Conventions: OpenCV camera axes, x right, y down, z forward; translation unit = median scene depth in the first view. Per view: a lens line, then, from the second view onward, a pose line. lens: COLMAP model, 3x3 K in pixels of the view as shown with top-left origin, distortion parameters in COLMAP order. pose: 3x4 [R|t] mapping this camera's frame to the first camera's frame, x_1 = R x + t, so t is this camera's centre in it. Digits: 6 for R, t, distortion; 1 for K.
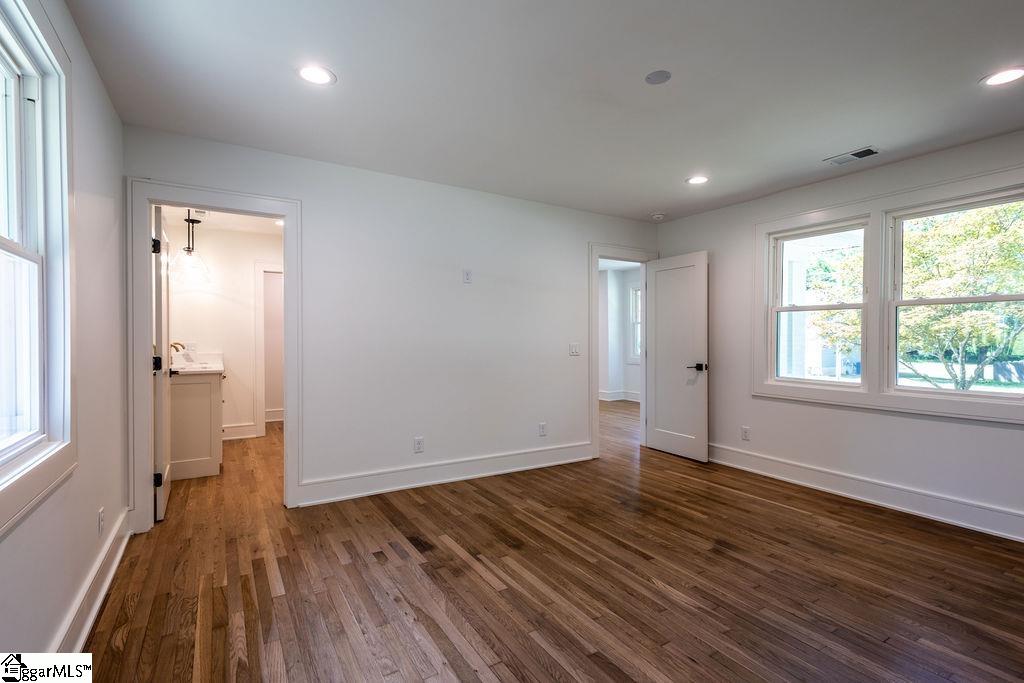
lens RADIAL K [[476.0, 0, 509.4], [0, 476.0, 339.0], [0, 0, 1]] dist [0.013700, -0.001292]
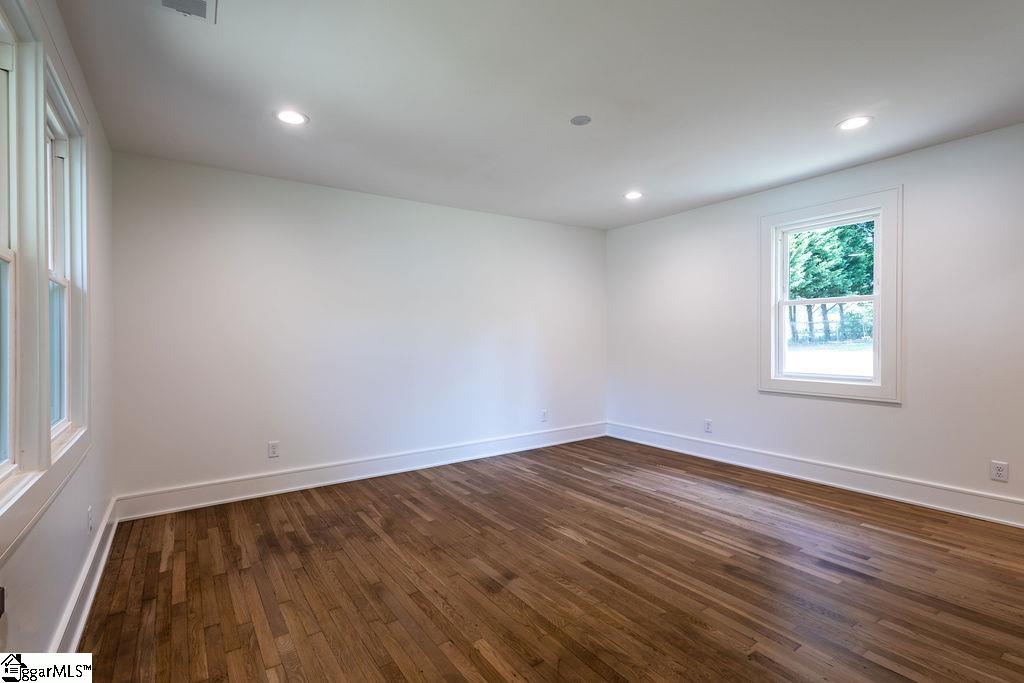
lens RADIAL K [[476.0, 0, 509.4], [0, 476.0, 339.0], [0, 0, 1]] dist [0.013700, -0.001292]
pose [[-0.998597, 0.007127, -0.052477, 0.517604], [0.006817, 0.999958, 0.006086, -0.003174], [0.052518, 0.005719, -0.998604, 2.043063]]
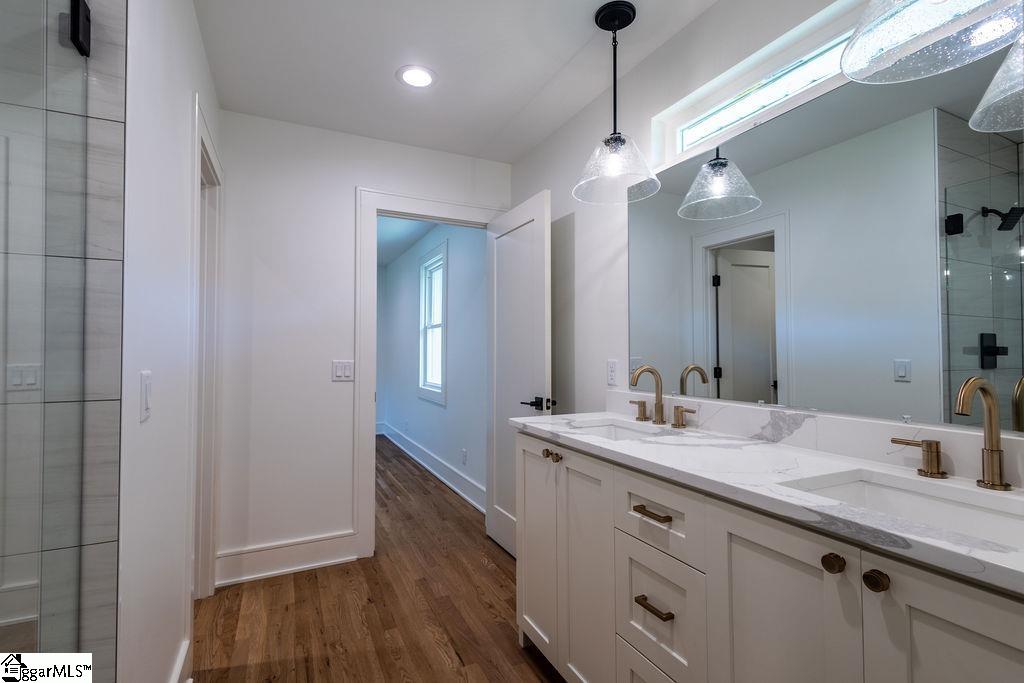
lens RADIAL K [[476.0, 0, 509.4], [0, 476.0, 339.0], [0, 0, 1]] dist [0.013700, -0.001292]
pose [[-0.994356, 0.006020, 0.105925, -1.087609], [0.003123, 0.999617, -0.027491, -0.002258], [-0.106050, -0.027005, -0.993994, 2.473354]]
